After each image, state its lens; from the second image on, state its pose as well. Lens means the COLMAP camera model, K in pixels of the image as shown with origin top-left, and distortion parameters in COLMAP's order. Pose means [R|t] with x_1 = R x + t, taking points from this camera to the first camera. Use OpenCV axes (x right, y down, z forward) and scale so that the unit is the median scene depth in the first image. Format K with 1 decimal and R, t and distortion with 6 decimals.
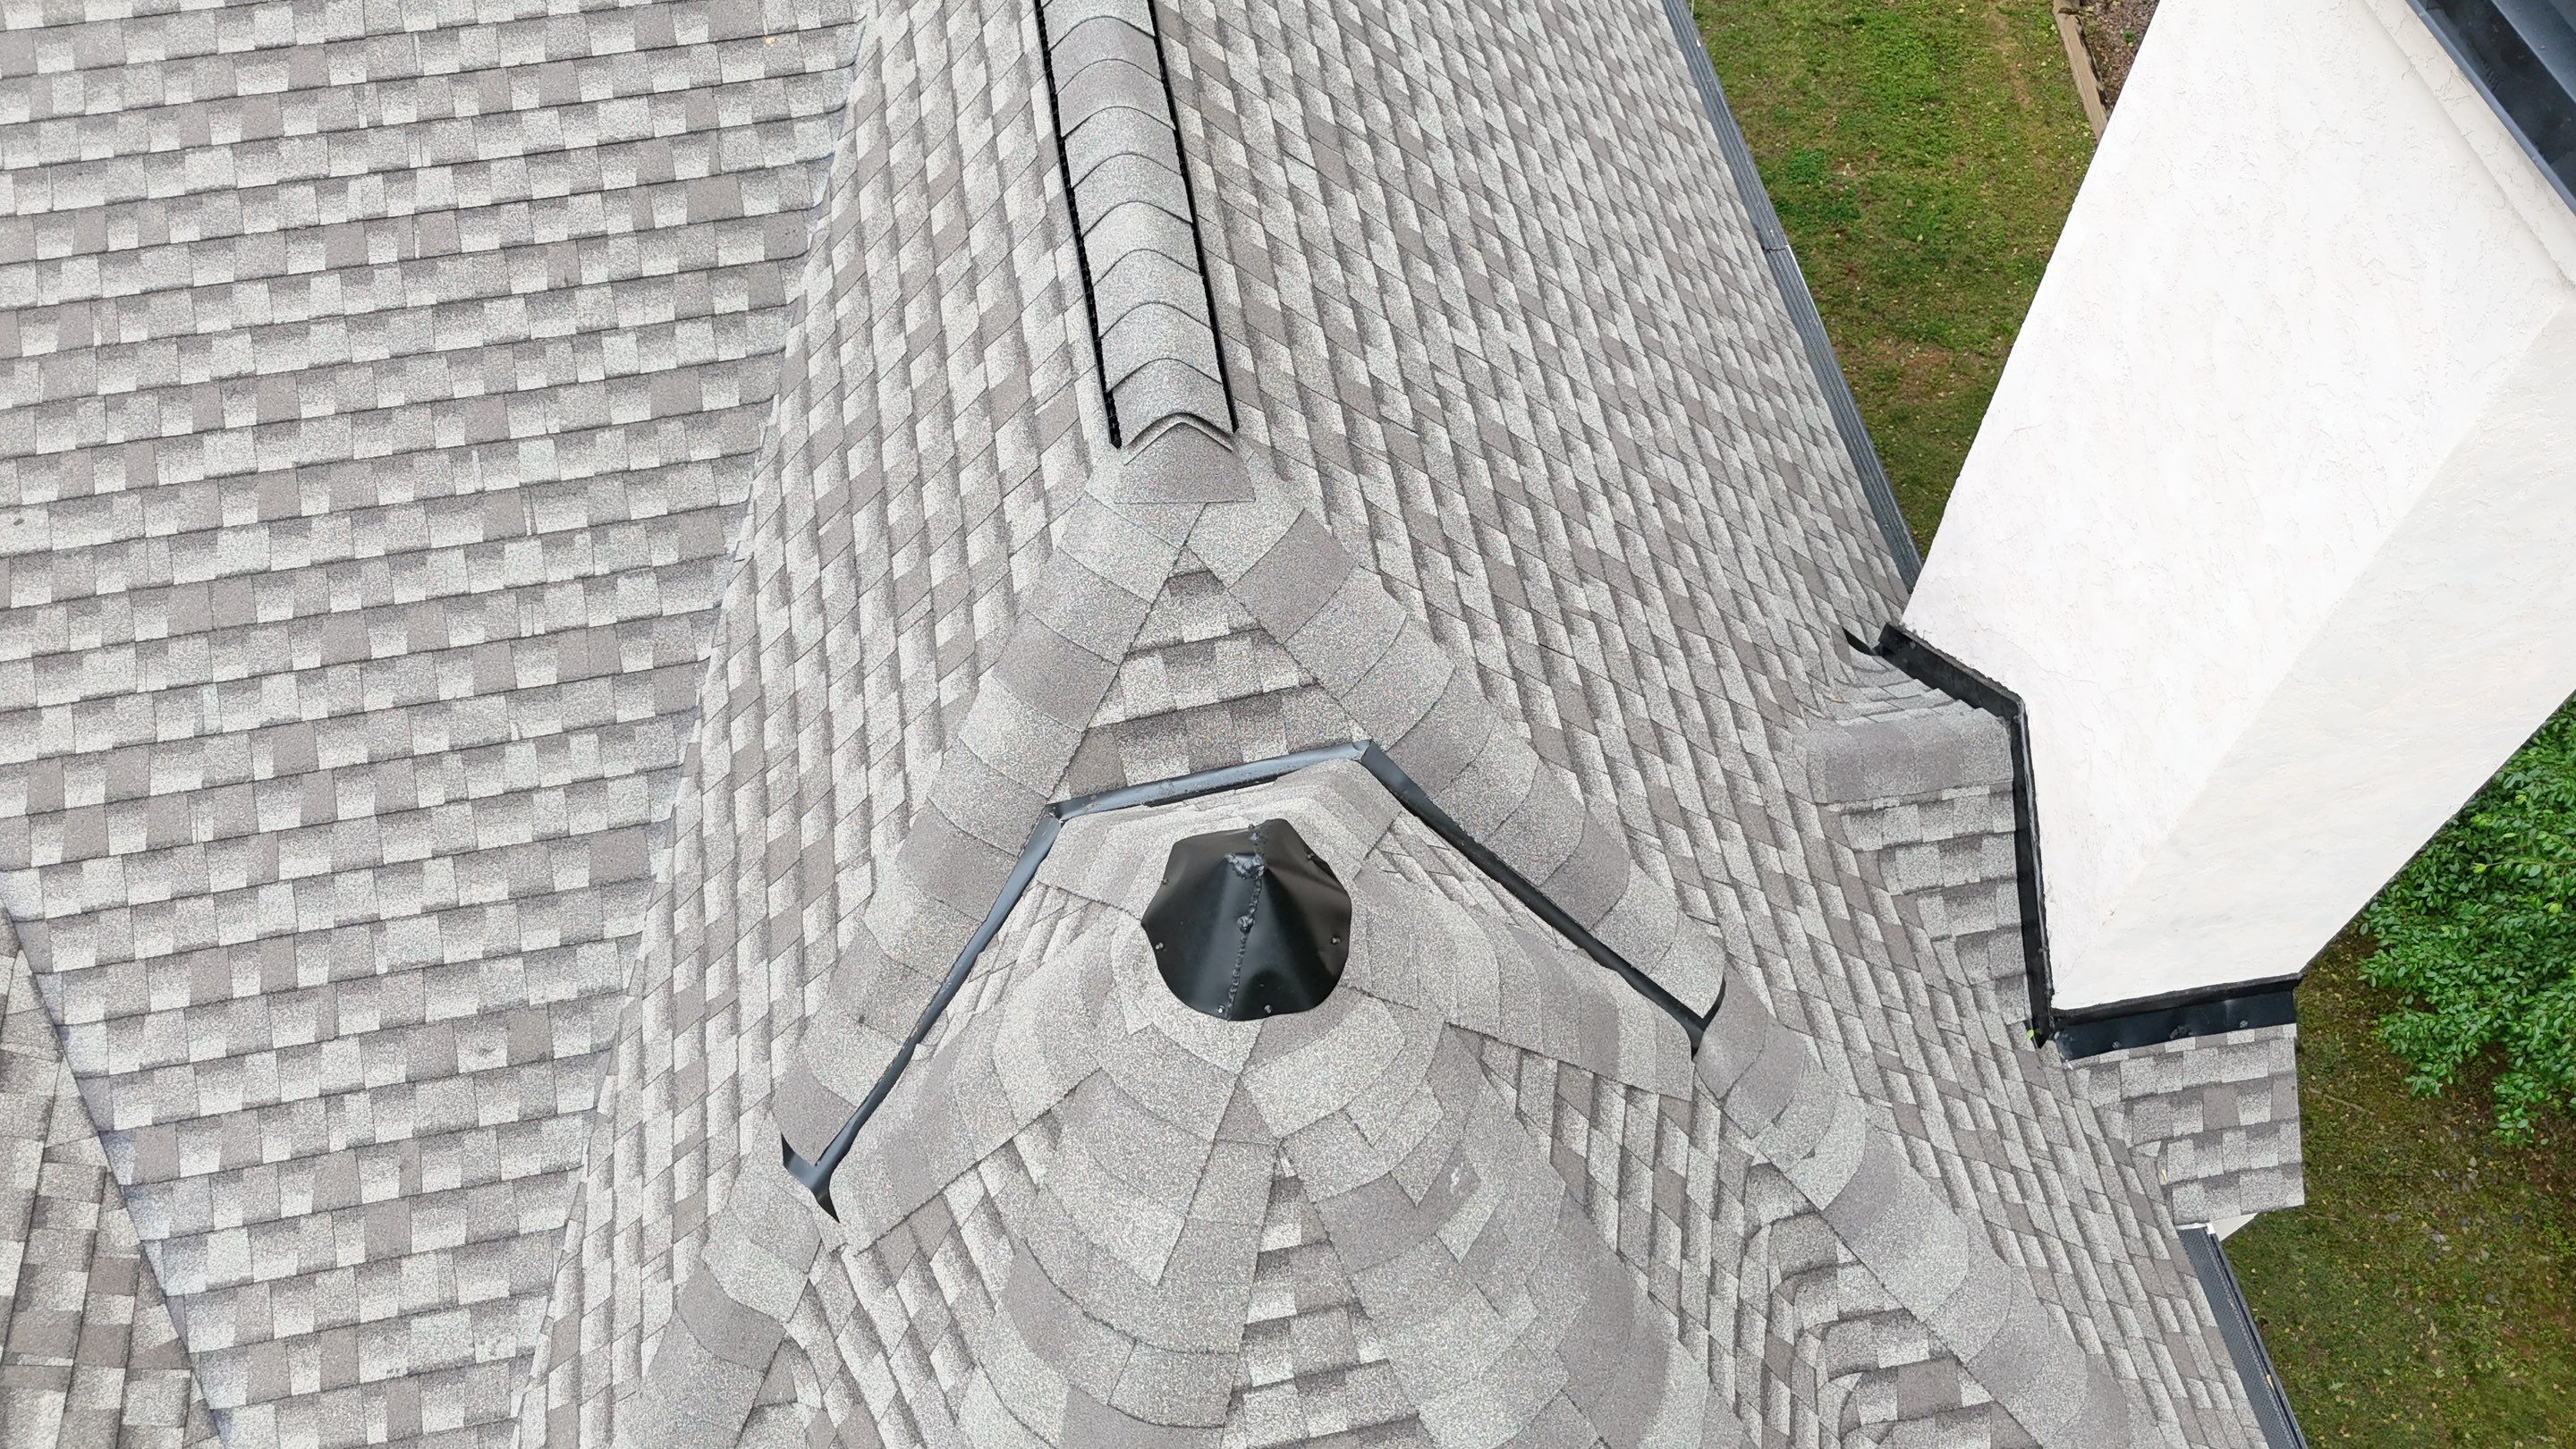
lens RADIAL K [[1897.5, 0, 1289.5], [0, 1897.5, 723.1], [0, 0, 1]] dist [0.074464, -0.069151]
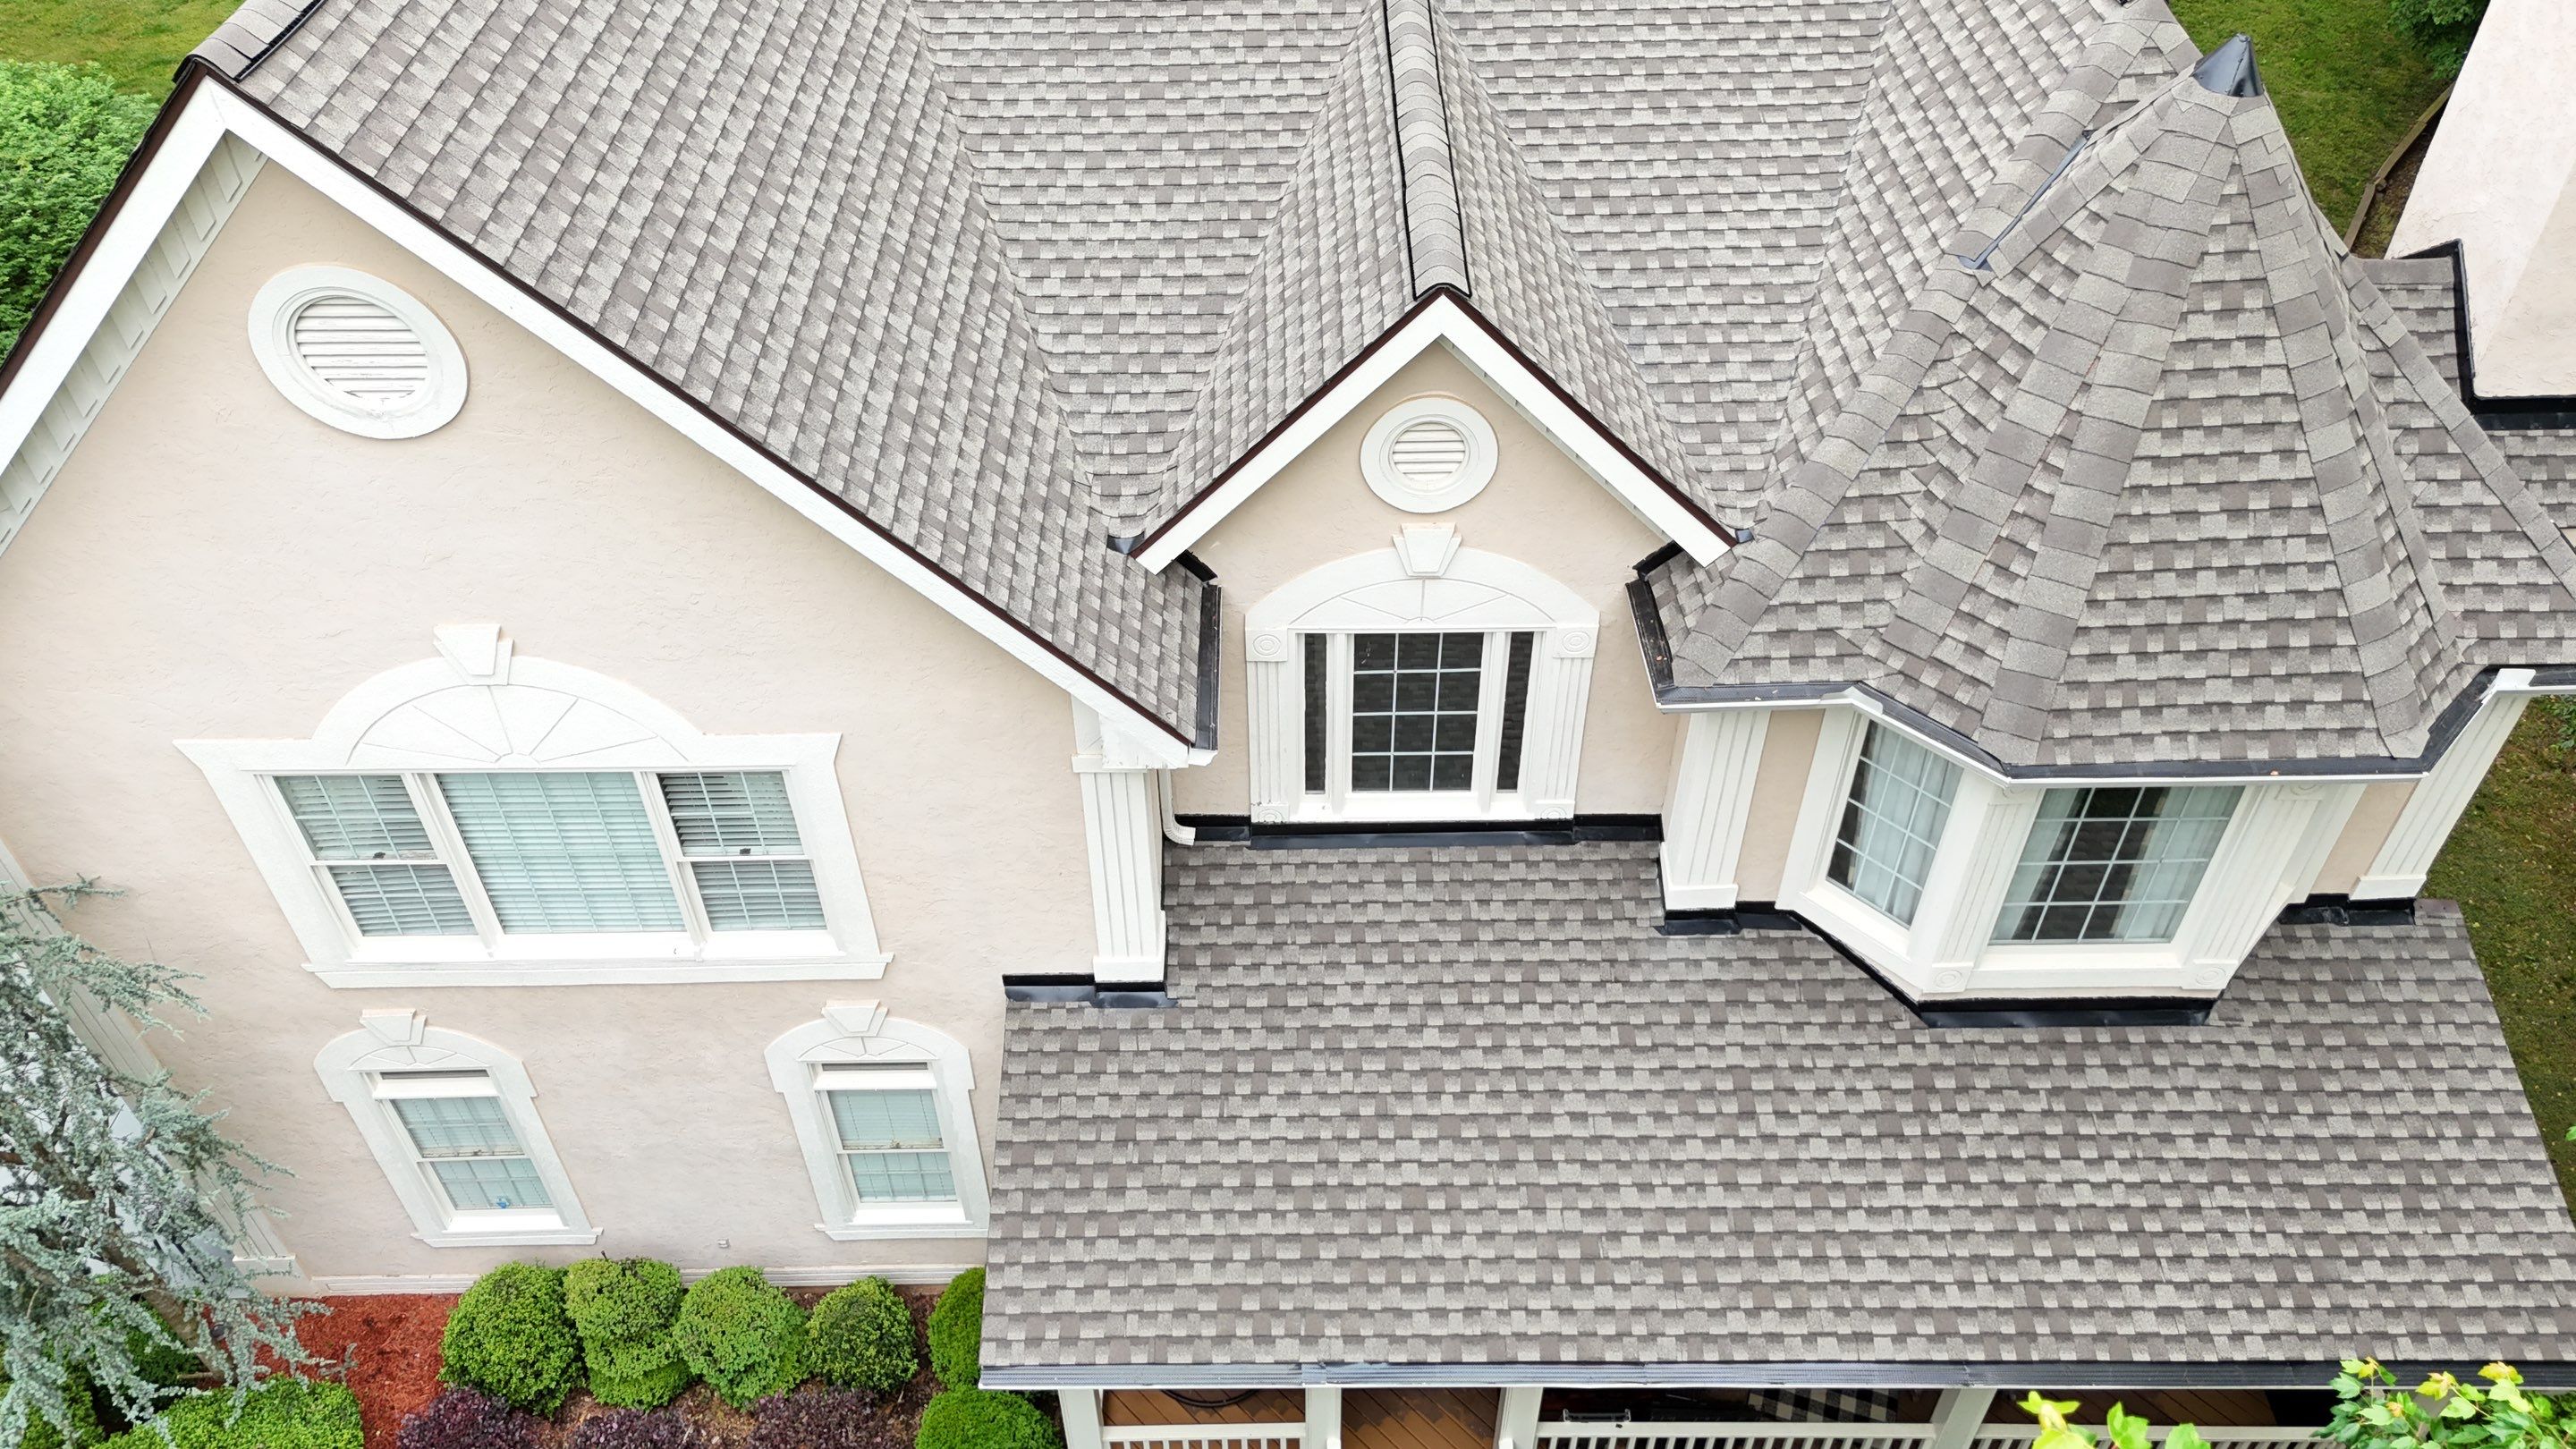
lens RADIAL K [[1897.5, 0, 1288.3], [0, 1897.5, 718.9], [0, 0, 1]] dist [0.074464, -0.069151]
pose [[0.988336, 0.111282, -0.103966, -0.652179], [-0.133746, 0.960737, -0.243096, 1.242504], [0.072832, 0.254165, 0.964415, -1.088039]]
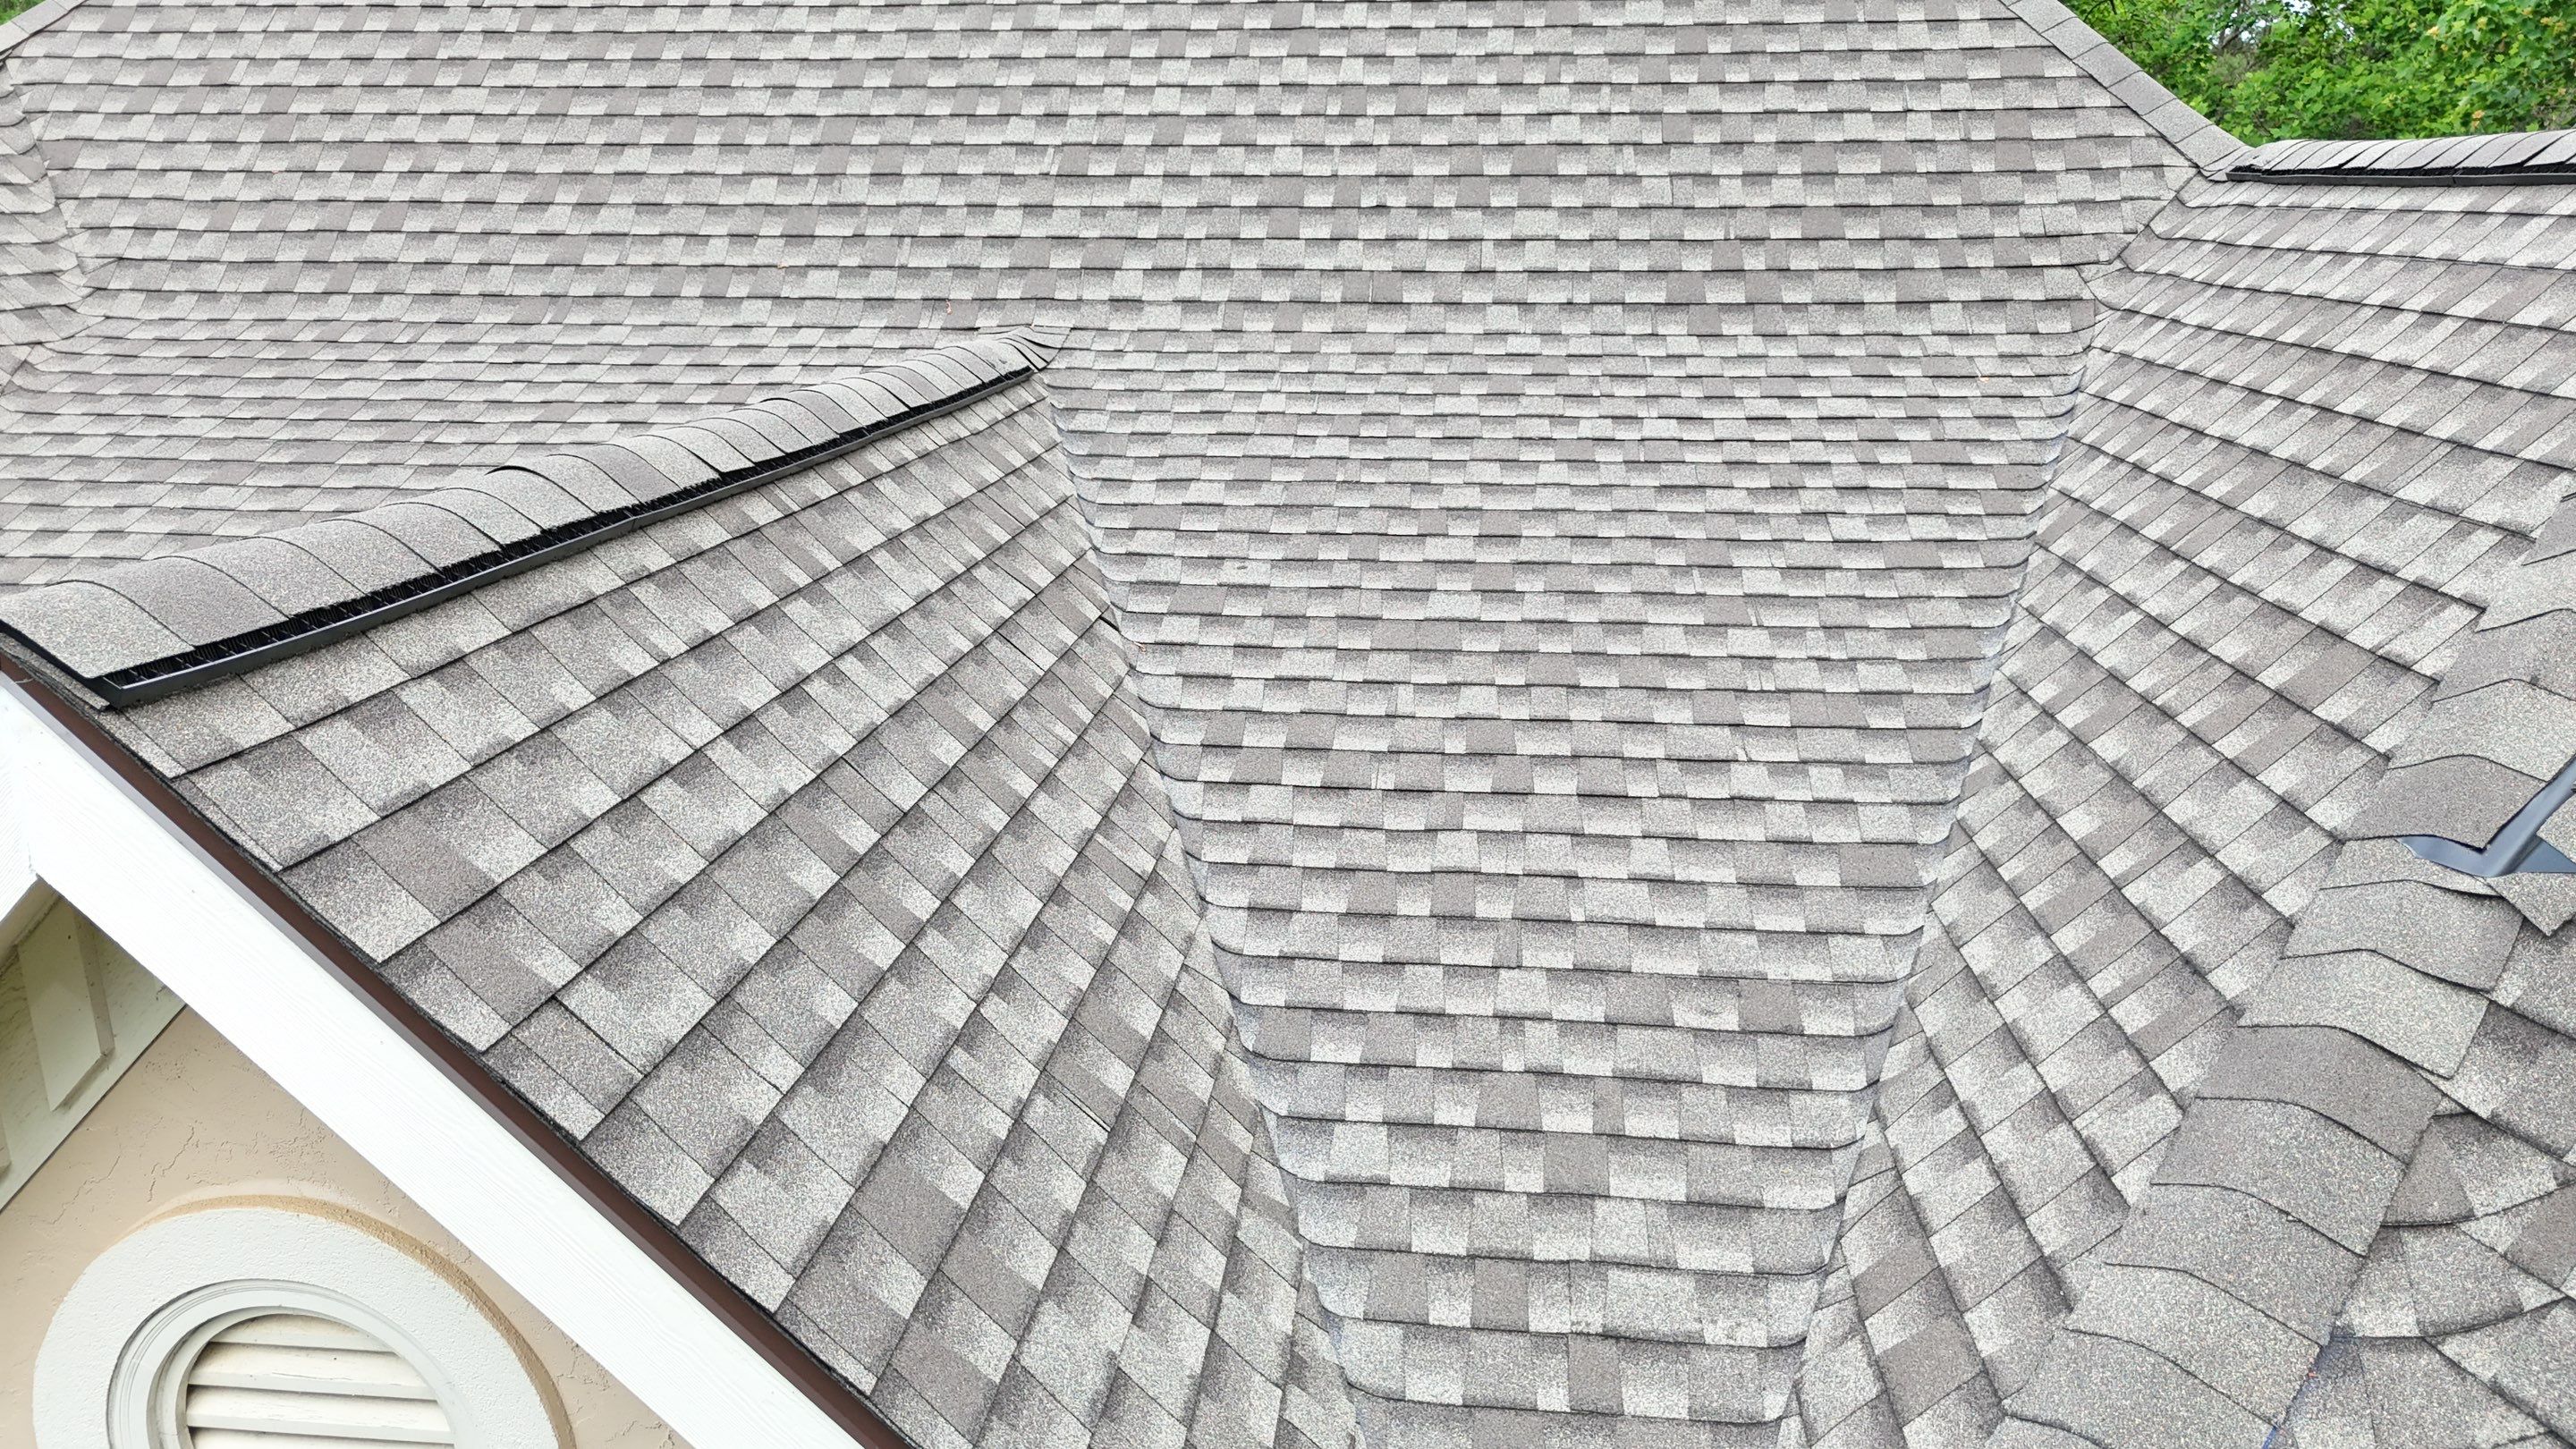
lens RADIAL K [[1897.5, 0, 1288.4], [0, 1897.5, 717.3], [0, 0, 1]] dist [0.074464, -0.069151]
pose [[0.962233, 0.090752, -0.256655, -0.380935], [-0.239011, 0.732944, -0.636920, 0.573842], [0.130312, 0.674209, 0.726953, 0.350413]]
